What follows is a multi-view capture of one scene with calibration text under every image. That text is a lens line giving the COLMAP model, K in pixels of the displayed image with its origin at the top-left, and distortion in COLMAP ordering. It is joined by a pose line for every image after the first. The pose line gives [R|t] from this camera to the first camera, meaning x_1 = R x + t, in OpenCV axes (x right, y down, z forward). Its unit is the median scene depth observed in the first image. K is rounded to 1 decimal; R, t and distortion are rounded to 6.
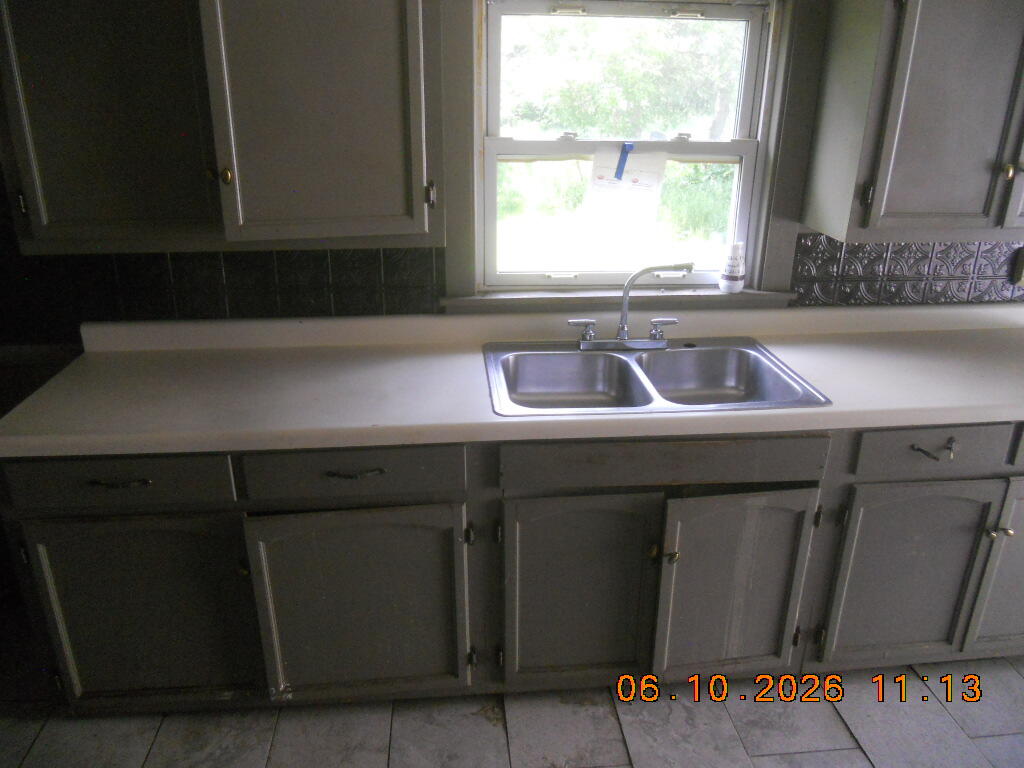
lens RADIAL K [[795.6, 0, 514.4], [0, 795.6, 387.4], [0, 0, 1]] dist [-0.049269, 0.040108]
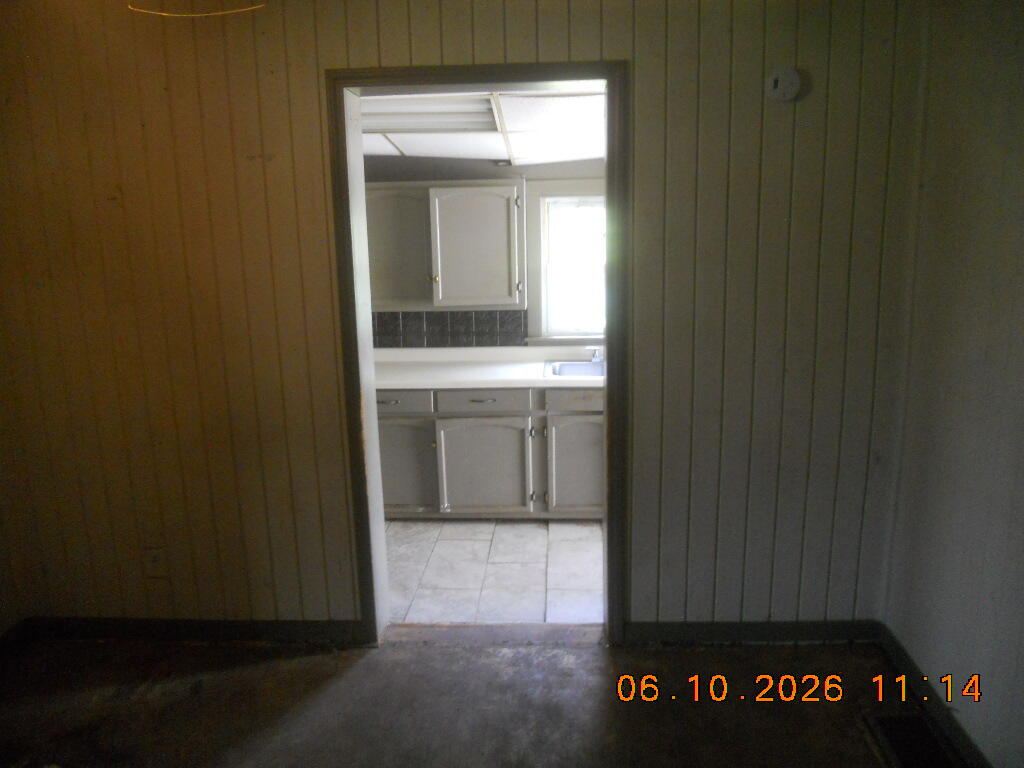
lens RADIAL K [[795.6, 0, 511.5], [0, 795.6, 384.8], [0, 0, 1]] dist [-0.049269, 0.040108]
pose [[0.987827, 0.004827, -0.155480, 0.235189], [-0.032667, 0.983667, -0.177008, 0.452407], [0.152087, 0.179932, 0.971851, -1.220885]]
